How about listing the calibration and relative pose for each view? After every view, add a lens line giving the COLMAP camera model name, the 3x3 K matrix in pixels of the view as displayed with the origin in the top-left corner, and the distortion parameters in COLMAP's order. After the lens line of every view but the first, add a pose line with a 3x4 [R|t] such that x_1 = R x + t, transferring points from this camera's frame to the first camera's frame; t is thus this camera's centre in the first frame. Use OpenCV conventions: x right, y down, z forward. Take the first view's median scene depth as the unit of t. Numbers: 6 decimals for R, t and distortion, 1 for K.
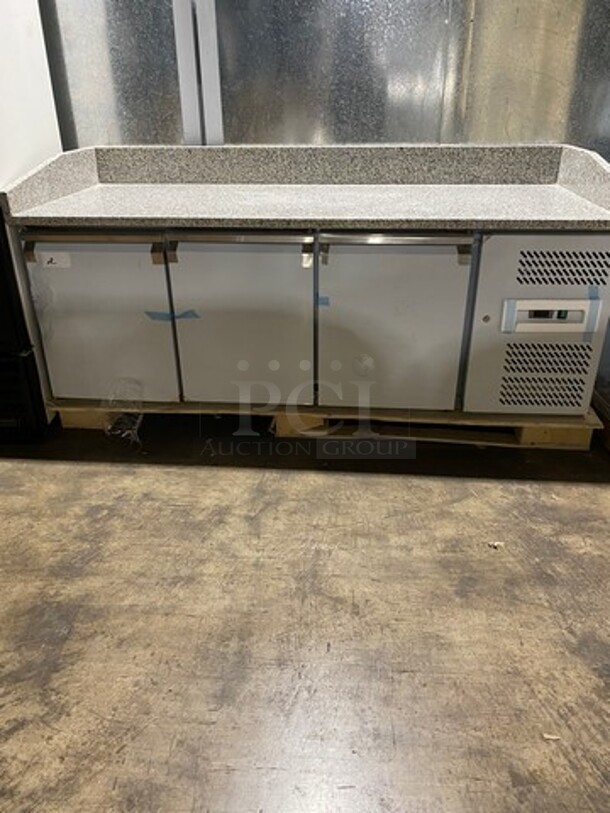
lens RADIAL K [[633.7, 0, 305.0], [0, 633.7, 406.5], [0, 0, 1]] dist [0.001832, -0.000714]
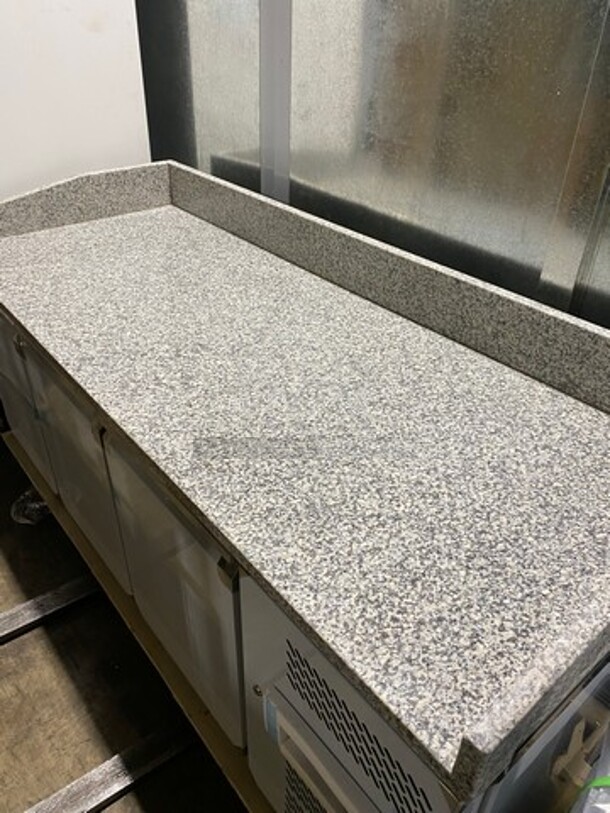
lens RADIAL K [[613.8, 0, 287.3], [0, 613.8, 429.3], [0, 0, 1]] dist [-0.000267, -0.001198]
pose [[0.685457, 0.440935, -0.579418, 0.408694], [-0.346083, 0.897444, 0.273533, -0.384273], [0.640606, 0.013032, 0.767759, 0.502864]]
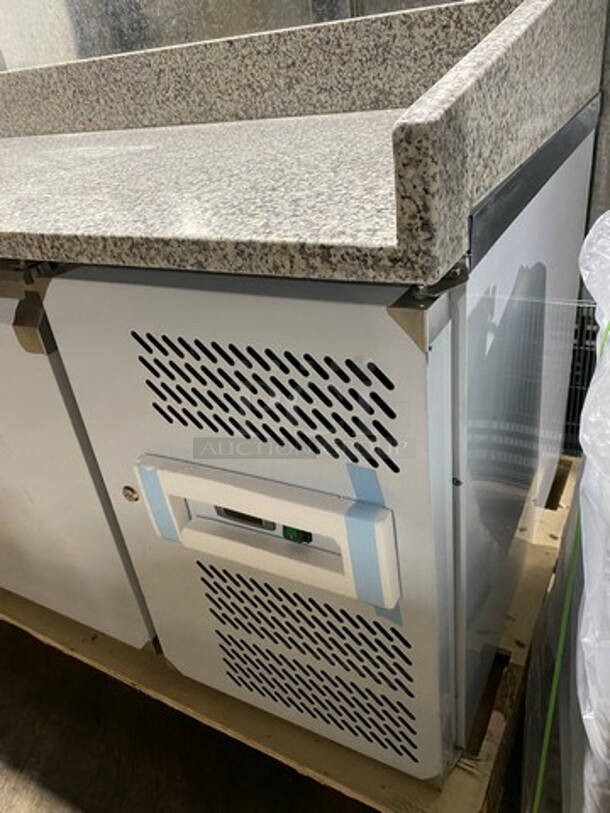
lens RADIAL K [[633.7, 0, 305.0], [0, 633.7, 406.5], [0, 0, 1]] dist [0.001832, -0.000714]
pose [[0.908103, 0.117937, -0.401797, 0.421176], [-0.084202, 0.991349, 0.100680, -0.189341], [0.410195, -0.057595, 0.910178, 0.573379]]
